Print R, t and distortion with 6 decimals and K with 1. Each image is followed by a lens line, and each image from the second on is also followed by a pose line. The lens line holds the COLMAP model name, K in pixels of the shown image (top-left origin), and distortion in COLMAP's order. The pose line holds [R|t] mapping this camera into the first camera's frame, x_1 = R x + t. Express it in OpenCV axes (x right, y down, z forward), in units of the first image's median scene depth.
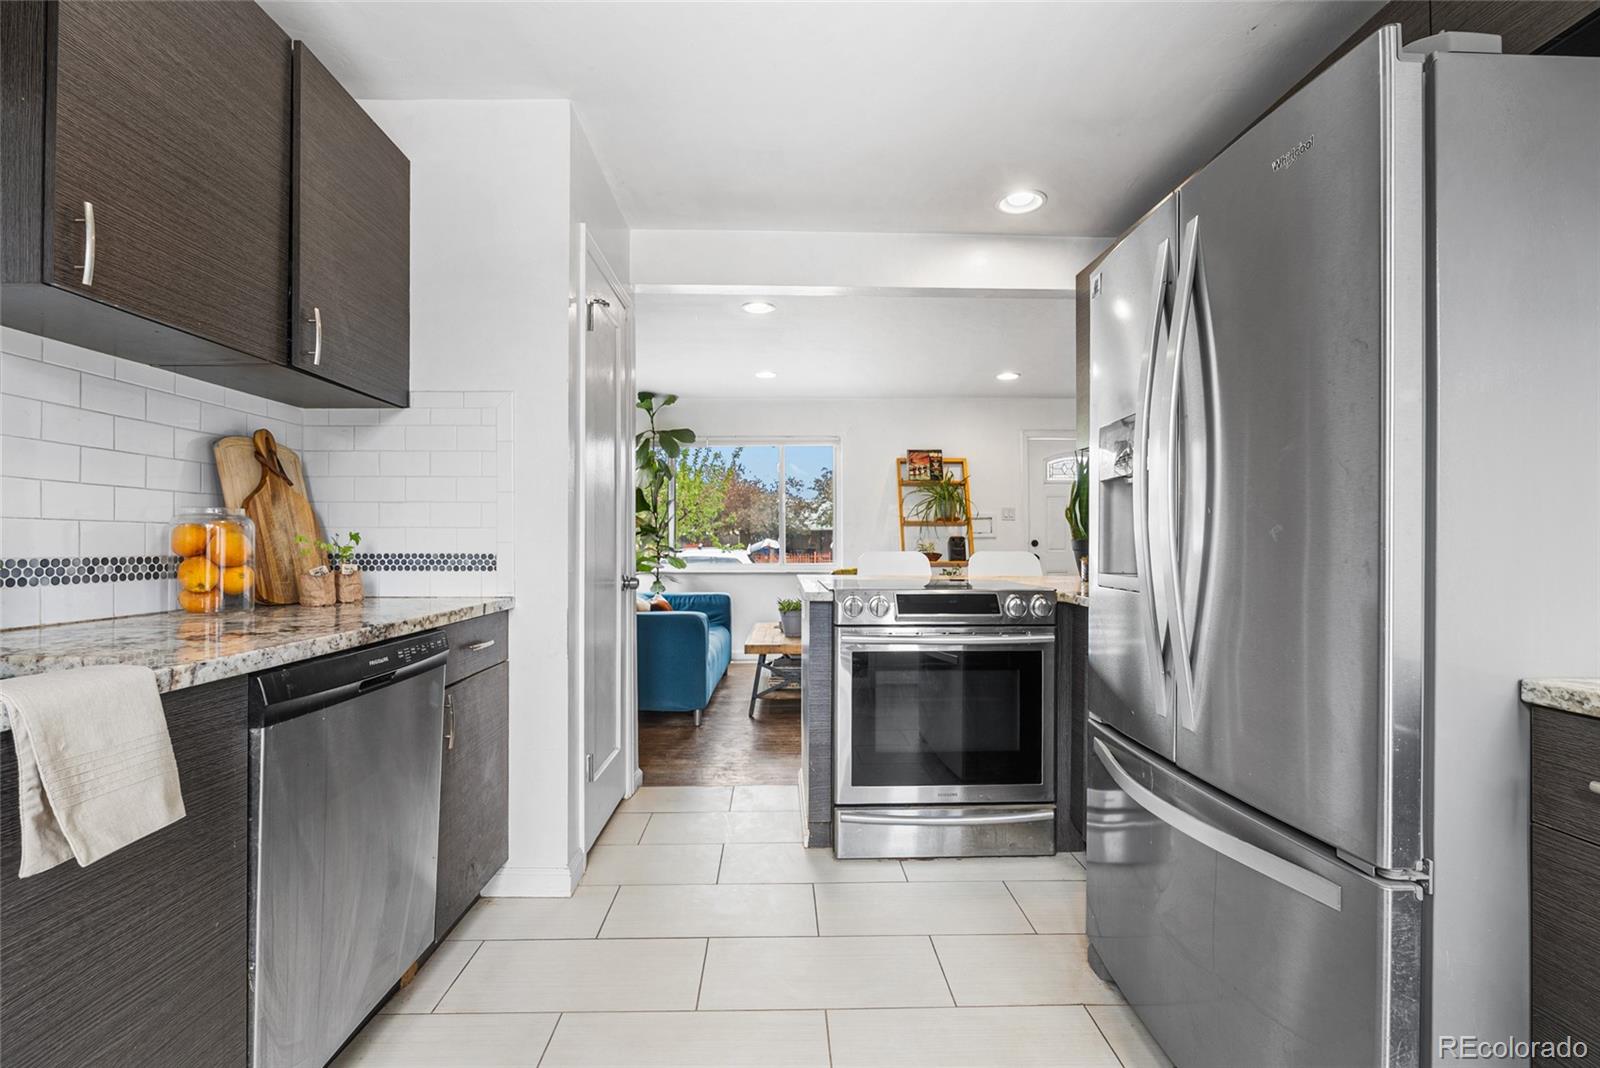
lens RADIAL K [[719.9, 0, 798.7], [0, 719.9, 538.8], [0, 0, 1]] dist [-0.002104, -0.000075]
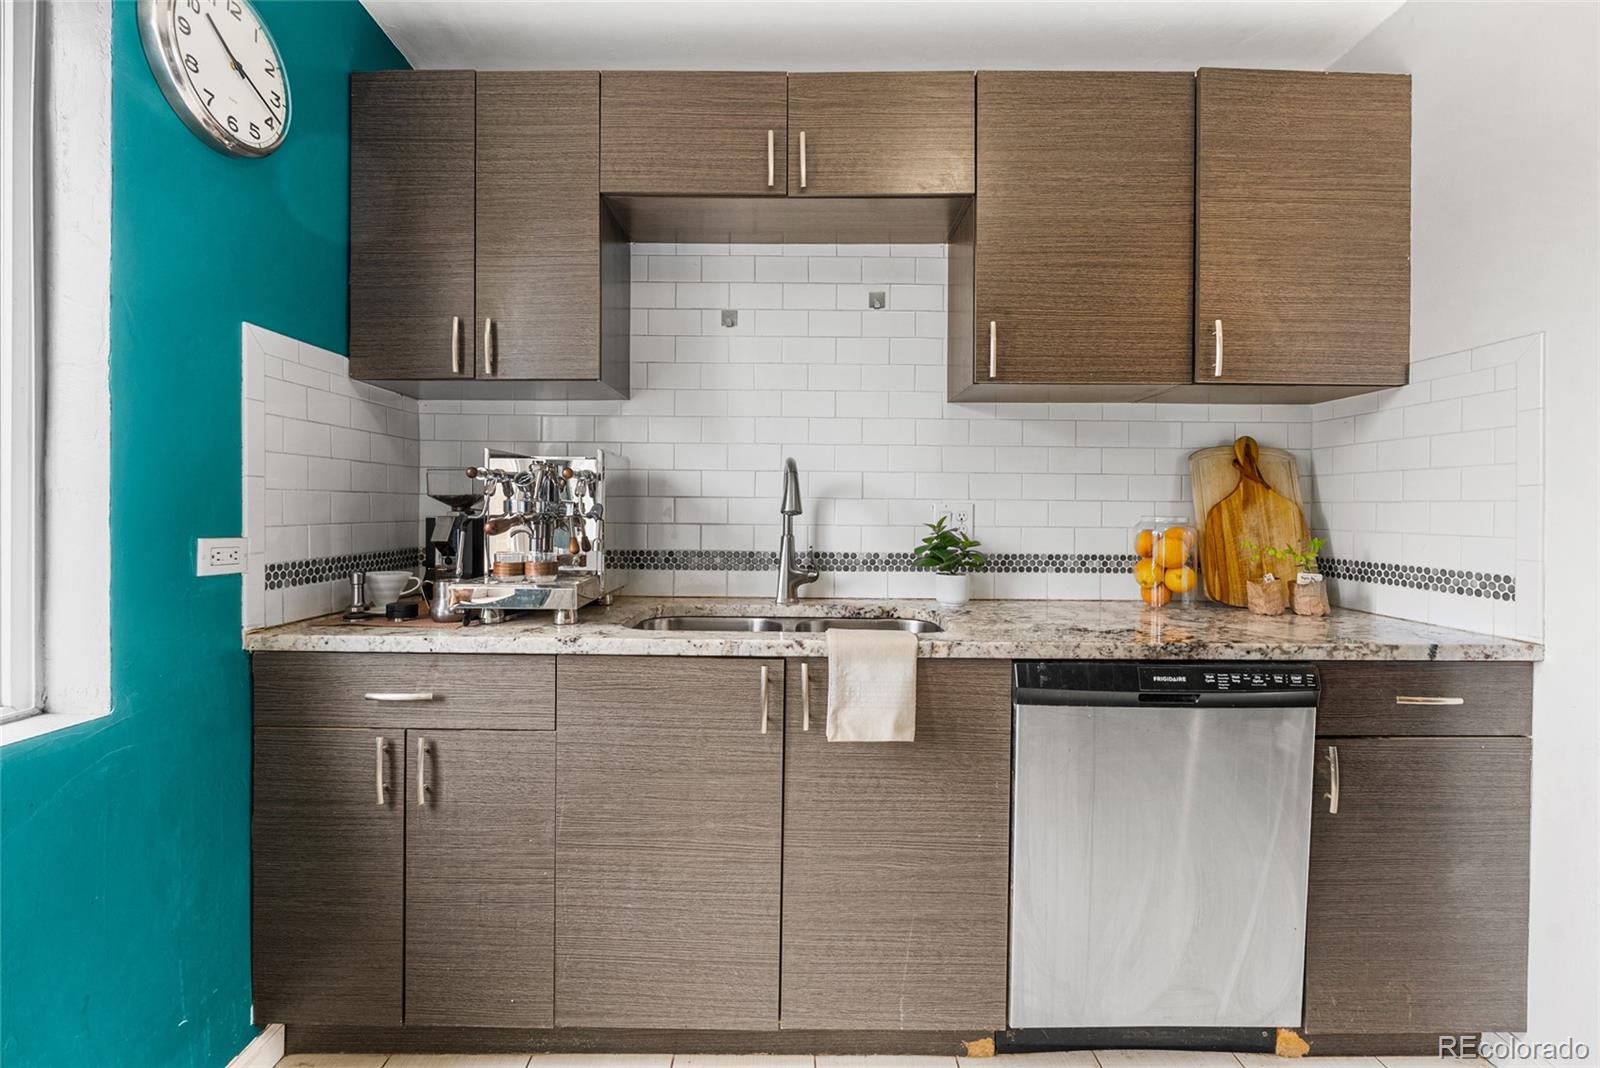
lens RADIAL K [[718.8, 0, 803.2], [0, 718.8, 515.1], [0, 0, 1]] dist [-0.002198, 0.000276]
pose [[-0.018973, 0.011273, -0.999756, 0.244470], [-0.001569, 0.999935, 0.011305, -0.039273], [0.999819, 0.001783, -0.018955, 0.302200]]
